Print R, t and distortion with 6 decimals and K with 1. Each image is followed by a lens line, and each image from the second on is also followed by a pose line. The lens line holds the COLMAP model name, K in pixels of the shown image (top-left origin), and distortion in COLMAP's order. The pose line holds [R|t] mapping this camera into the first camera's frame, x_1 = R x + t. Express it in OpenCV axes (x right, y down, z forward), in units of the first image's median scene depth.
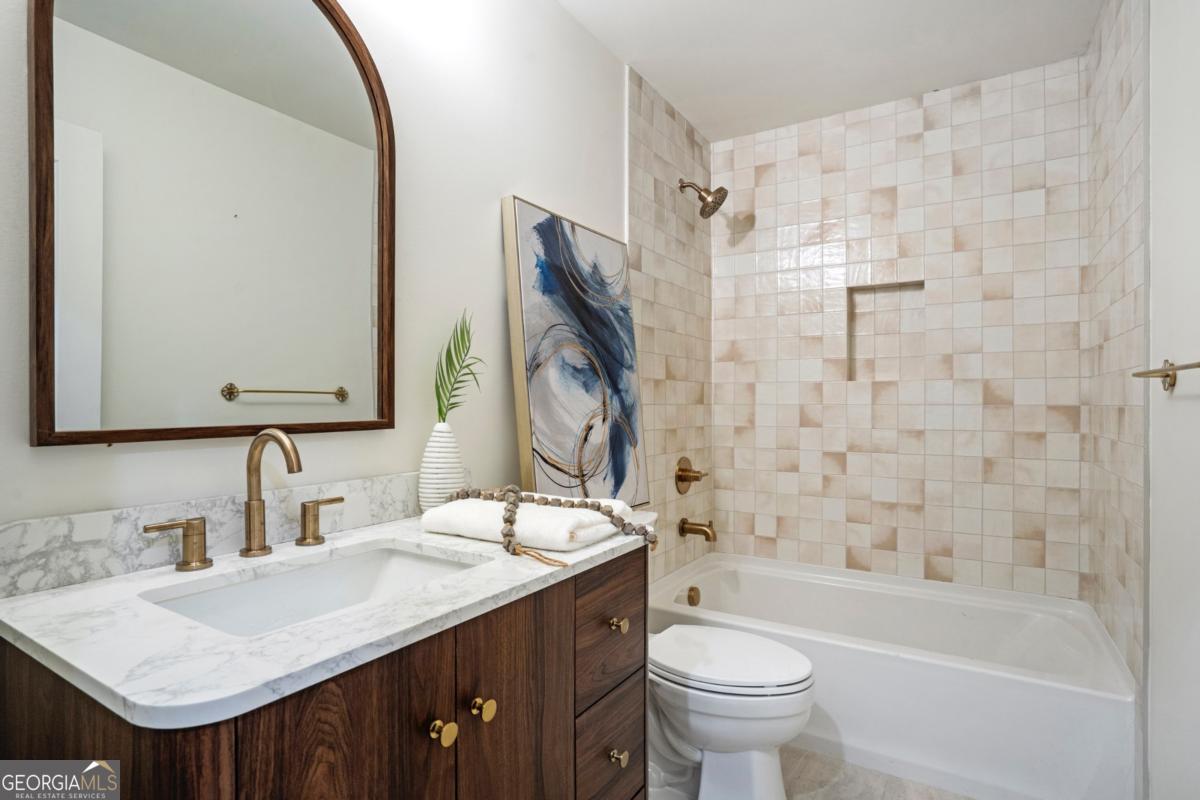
lens RADIAL K [[598.7, 0, 600.5], [0, 598.7, 403.6], [0, 0, 1]] dist [-0.029384, 0.003449]
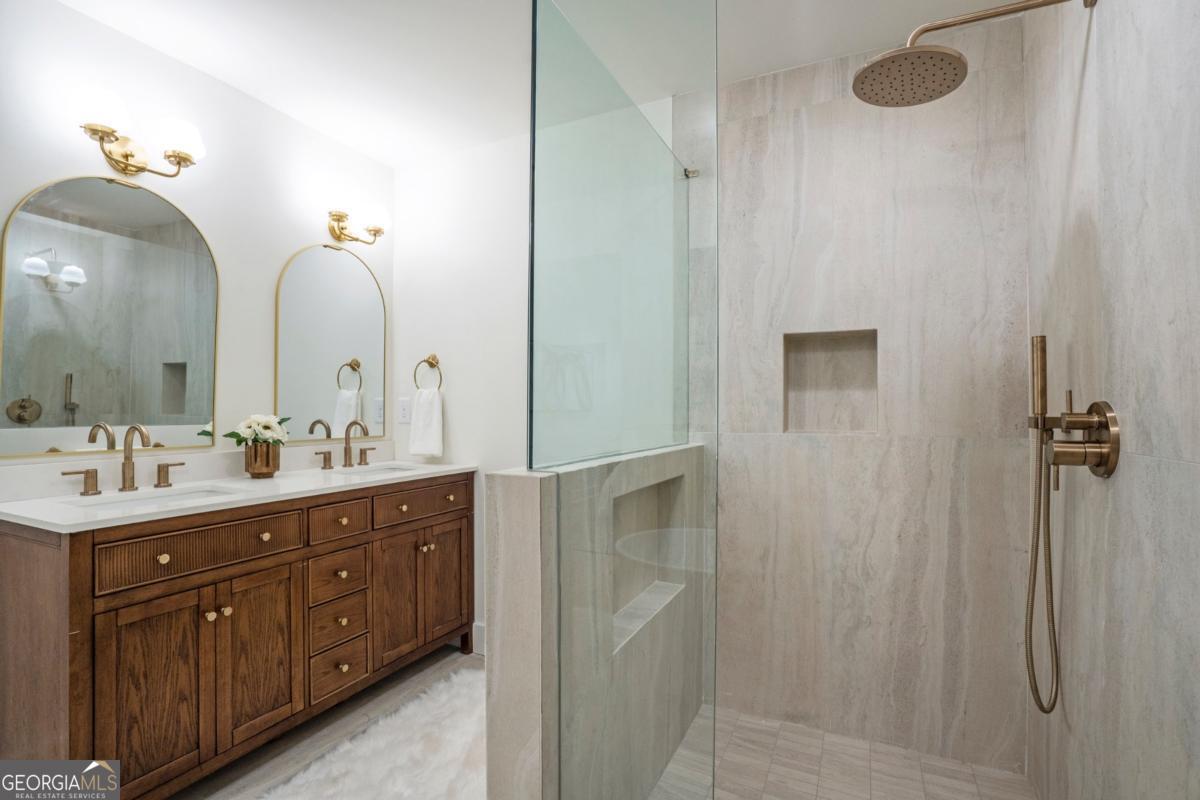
lens RADIAL K [[561.0, 0, 598.4], [0, 561.0, 400.2], [0, 0, 1]] dist [-0.049798, 0.016864]
pose [[0.994904, -0.006157, 0.100640, 0.729150], [0.006845, 0.999956, -0.006487, -0.011888], [-0.100595, 0.007142, 0.994902, -0.874595]]
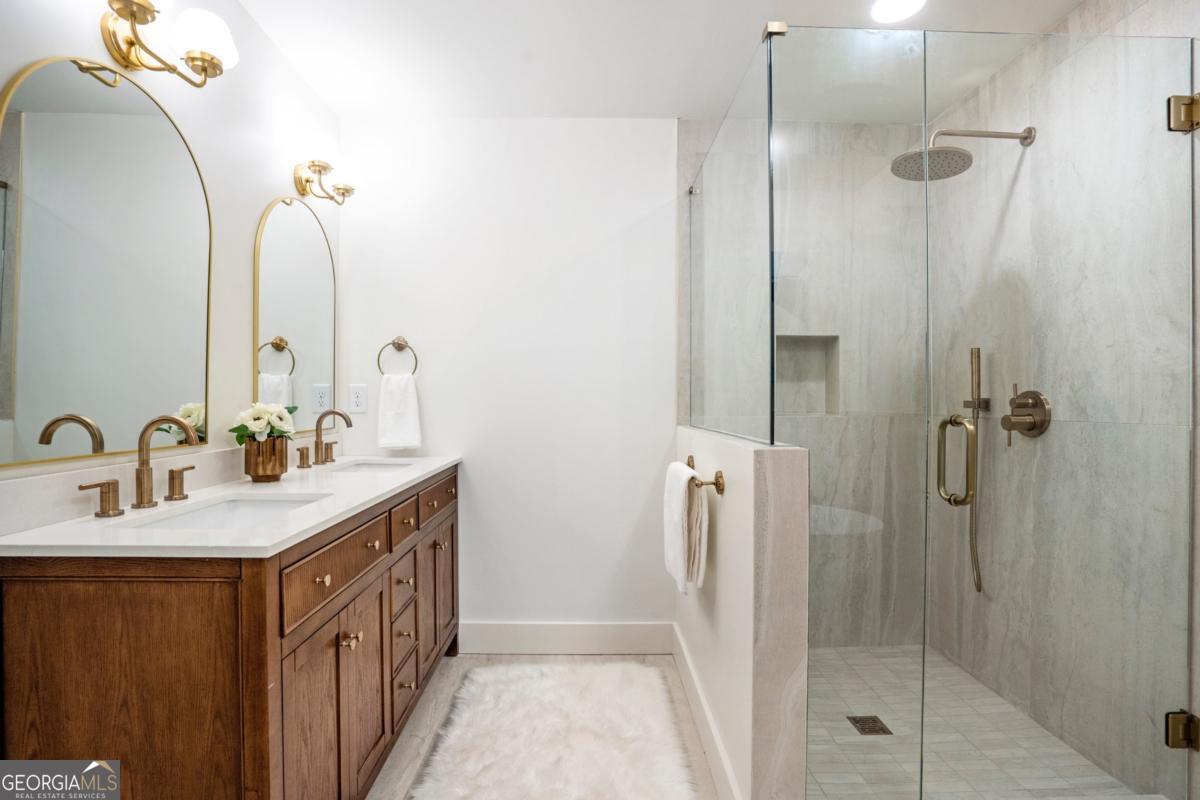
lens RADIAL K [[561.0, 0, 594.9], [0, 561.0, 399.4], [0, 0, 1]] dist [-0.049798, 0.016864]
pose [[0.843884, -0.009134, 0.536448, -0.379463], [0.003629, 0.999929, 0.011317, -0.006209], [-0.536514, -0.007604, 0.843857, -0.623144]]
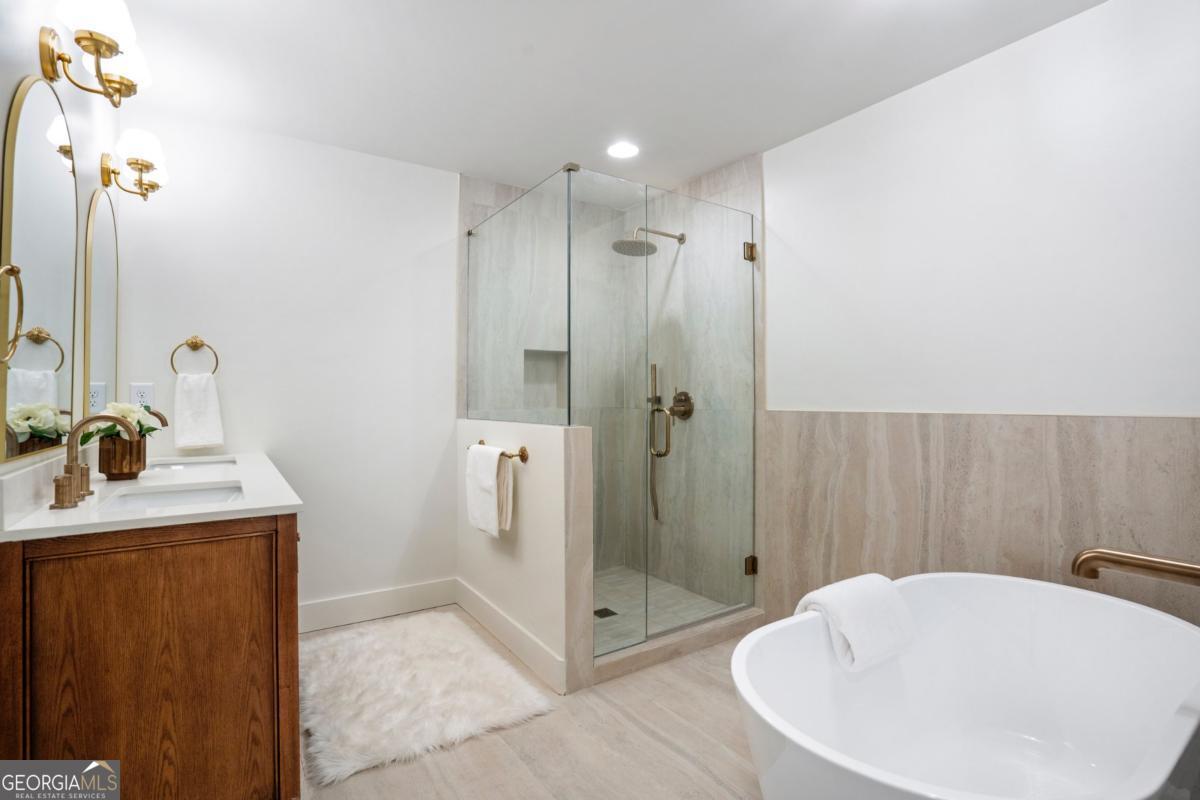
lens RADIAL K [[561.0, 0, 610.3], [0, 561.0, 388.3], [0, 0, 1]] dist [-0.049798, 0.016864]
pose [[0.393759, 0.003157, 0.919208, -1.276426], [-0.000120, 0.999994, -0.003383, -0.017886], [-0.919214, 0.001222, 0.393757, -0.725310]]
